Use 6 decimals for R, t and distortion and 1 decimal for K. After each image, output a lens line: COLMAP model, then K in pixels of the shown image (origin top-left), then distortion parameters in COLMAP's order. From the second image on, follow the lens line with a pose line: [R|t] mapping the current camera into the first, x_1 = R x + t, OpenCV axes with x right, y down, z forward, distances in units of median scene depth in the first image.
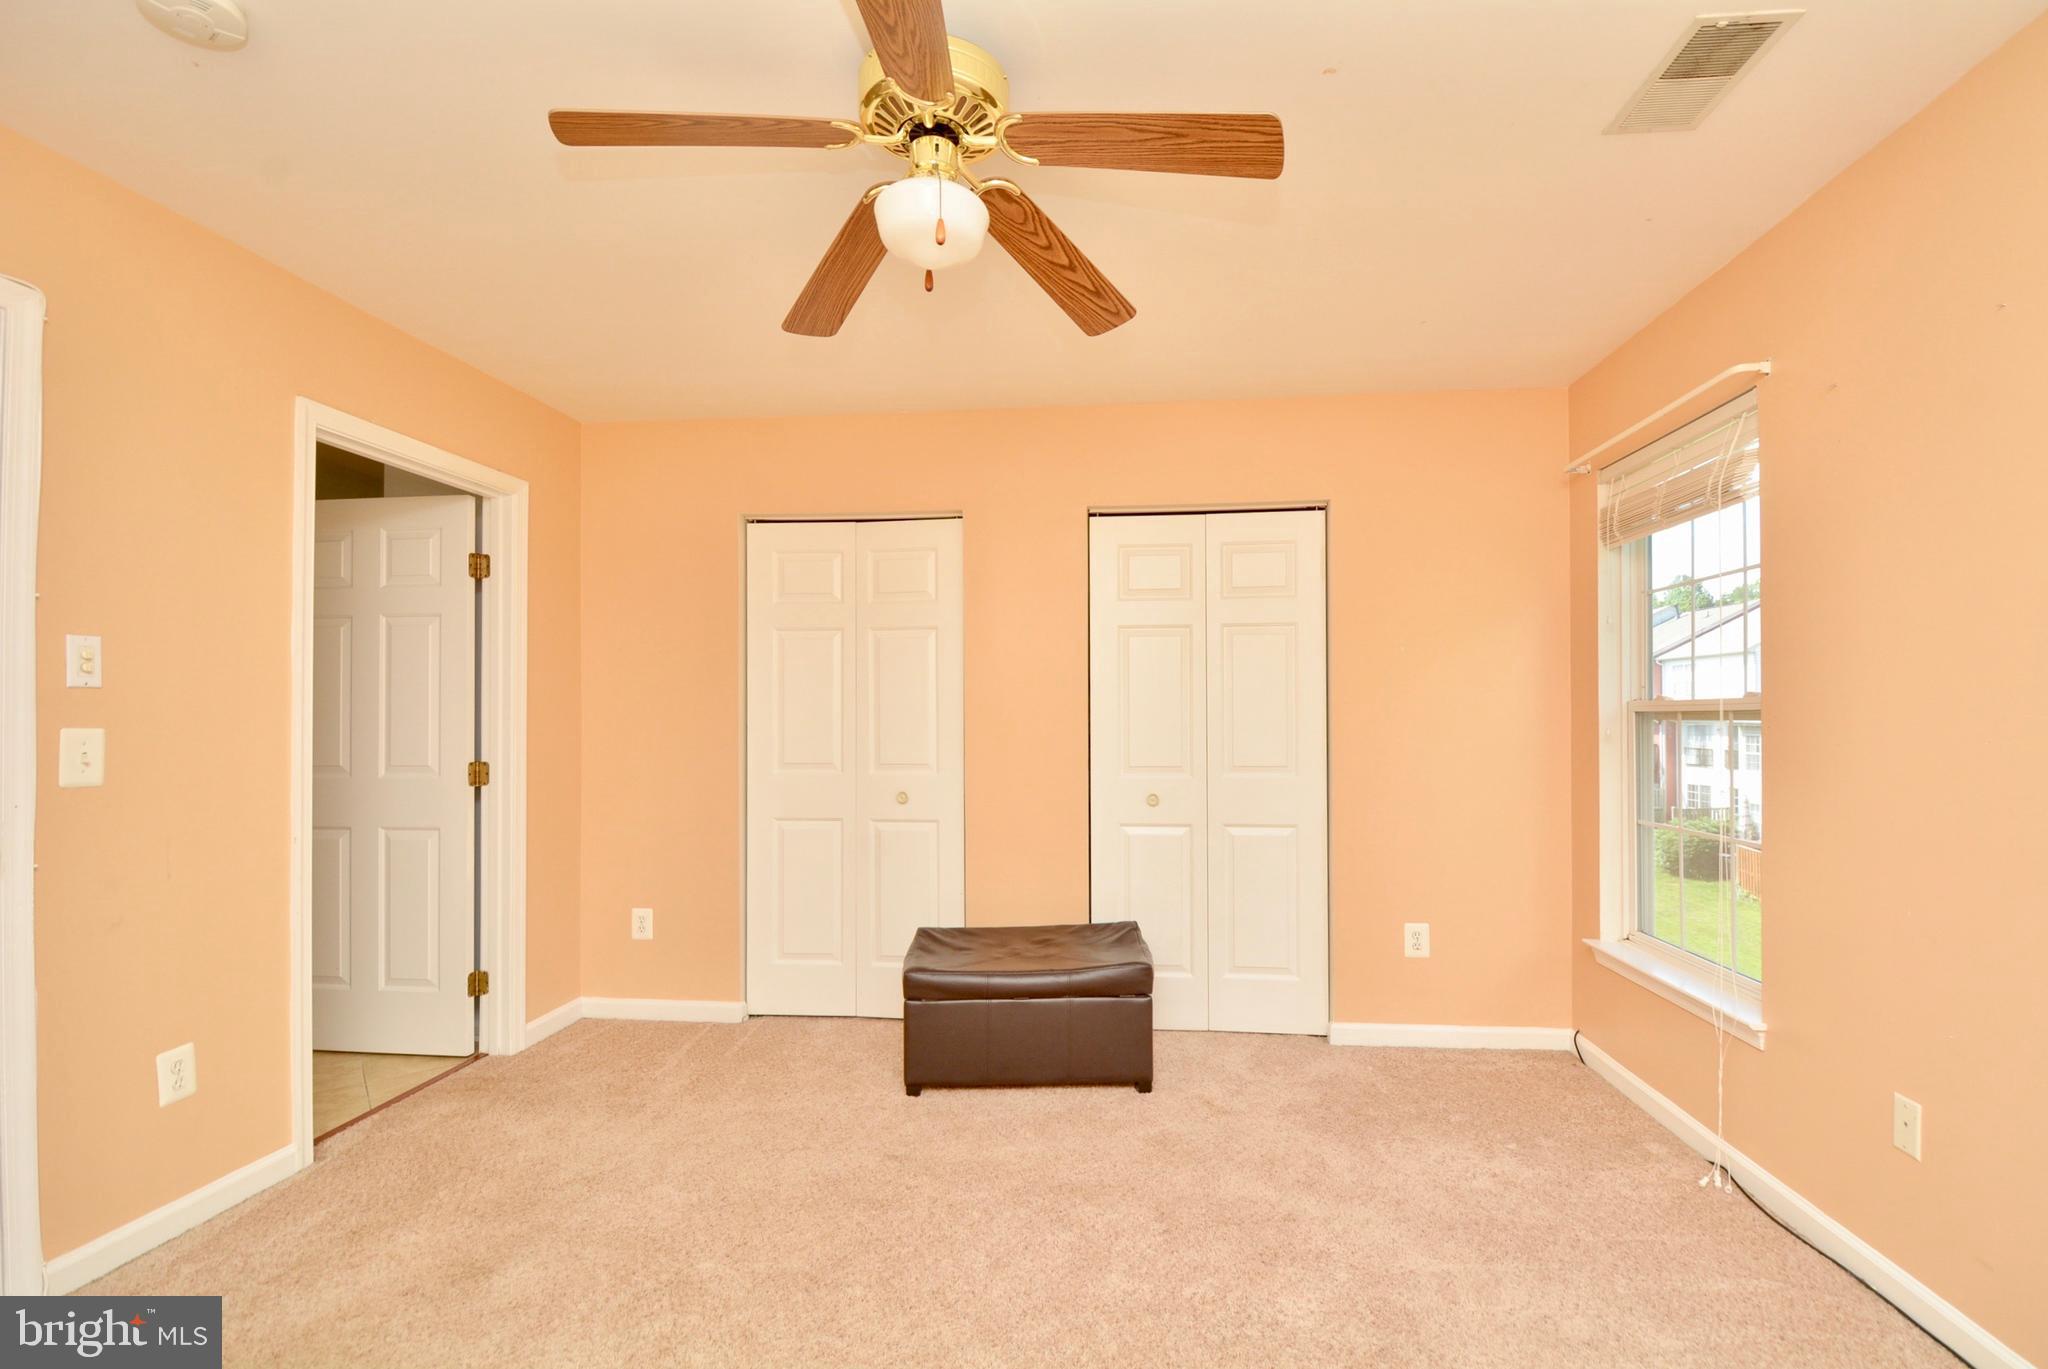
lens RADIAL K [[896.0, 0, 1049.9], [0, 896.0, 711.9], [0, 0, 1]] dist [0.018287, -0.024694]
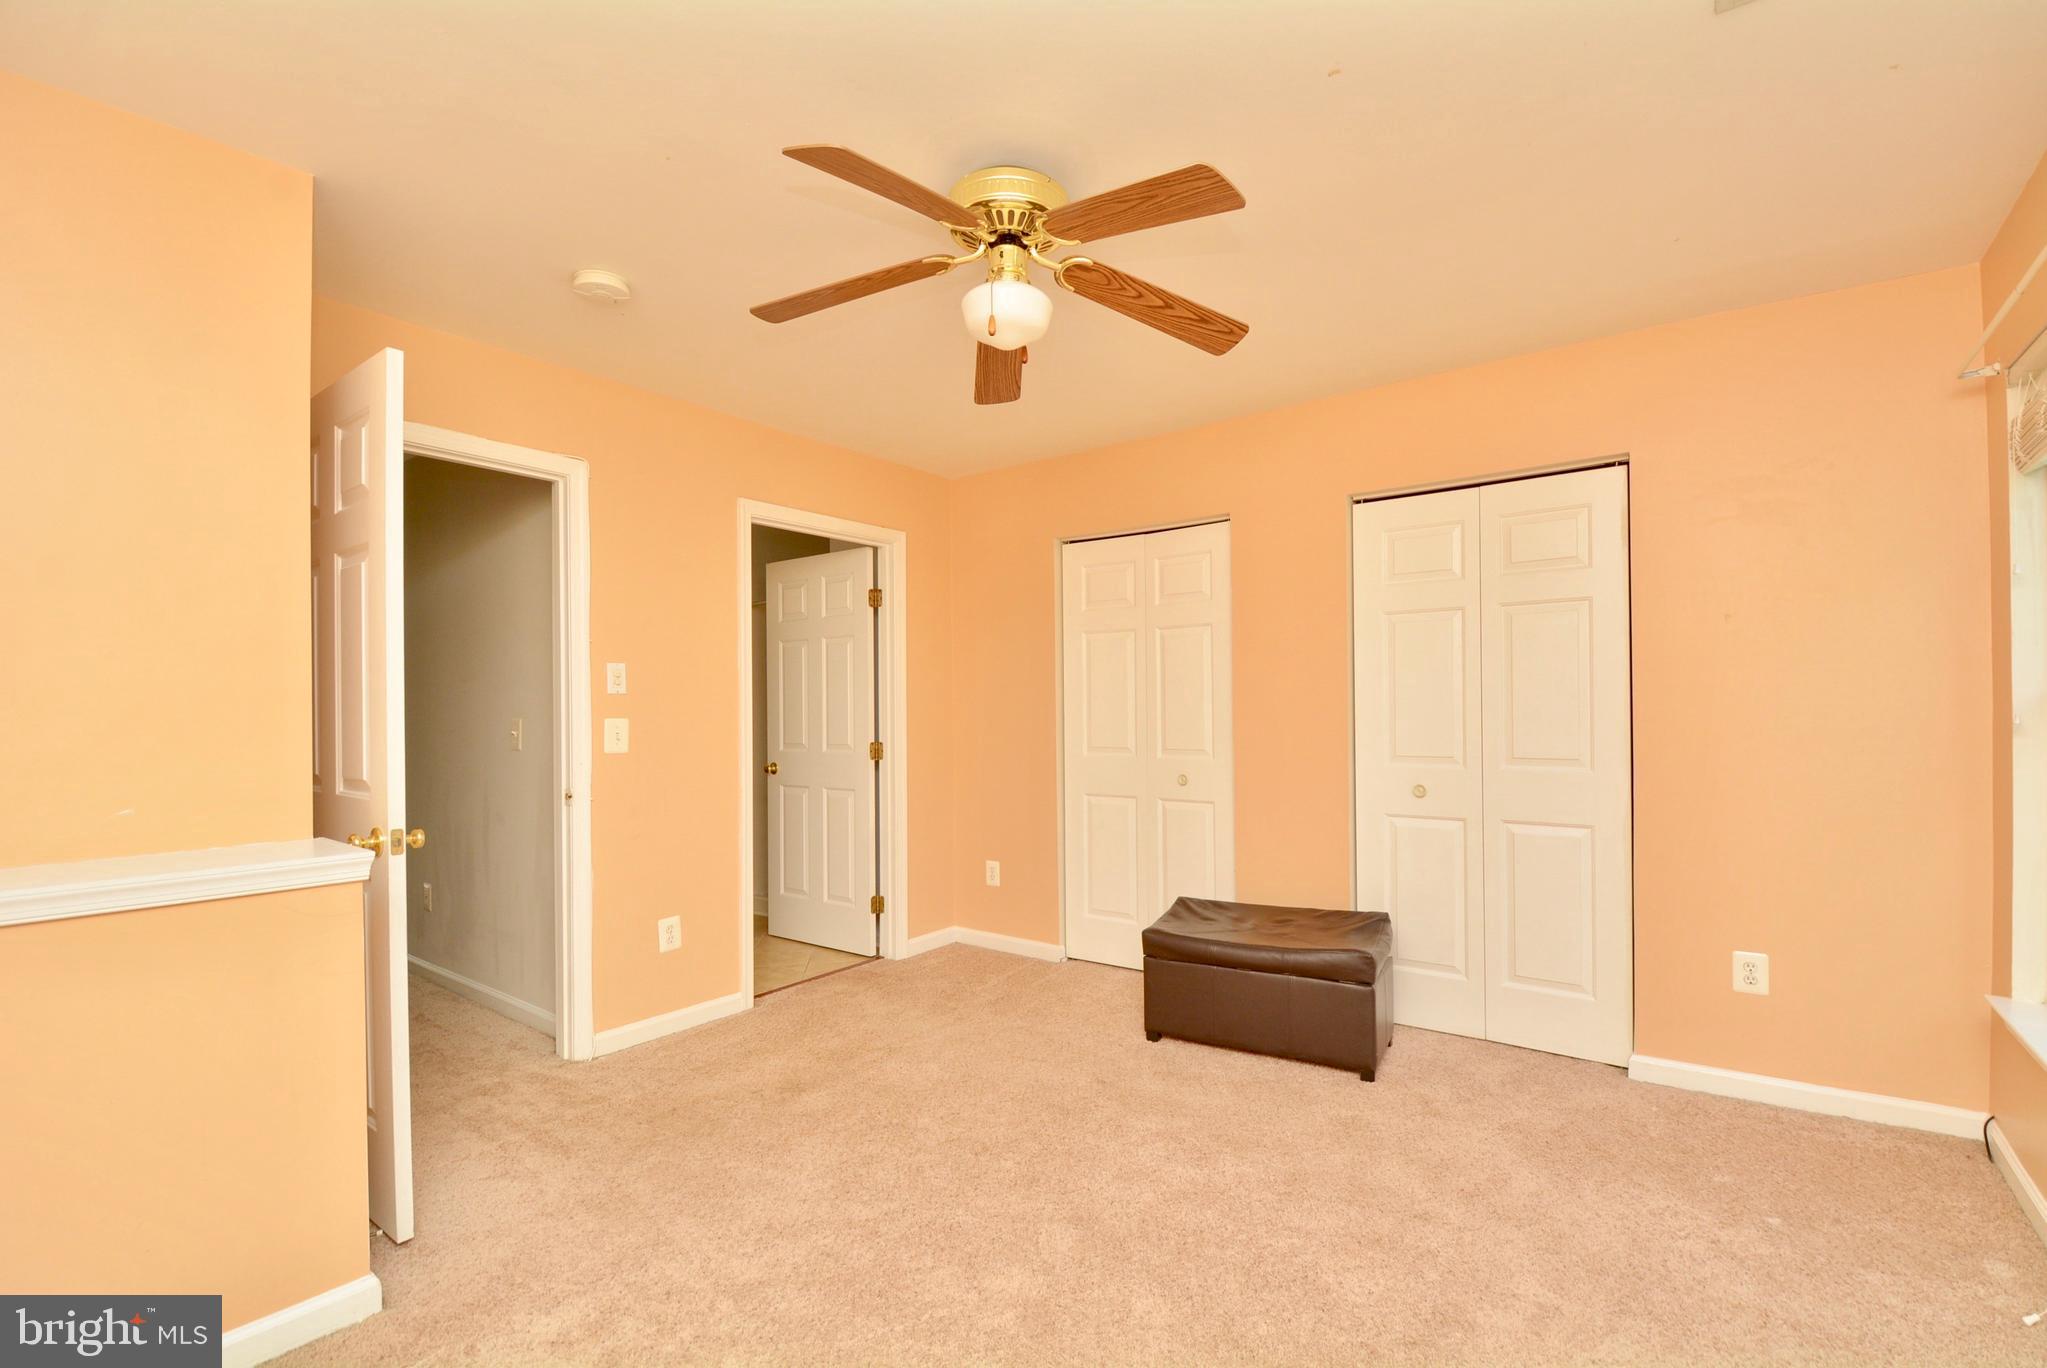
lens RADIAL K [[878.5, 0, 1057.4], [0, 878.5, 710.9], [0, 0, 1]] dist [0.013597, -0.022259]
pose [[0.865654, -0.004729, -0.500621, 0.278892], [0.010771, 0.999900, 0.009179, -0.001178], [0.500527, -0.013338, 0.865618, -0.015399]]
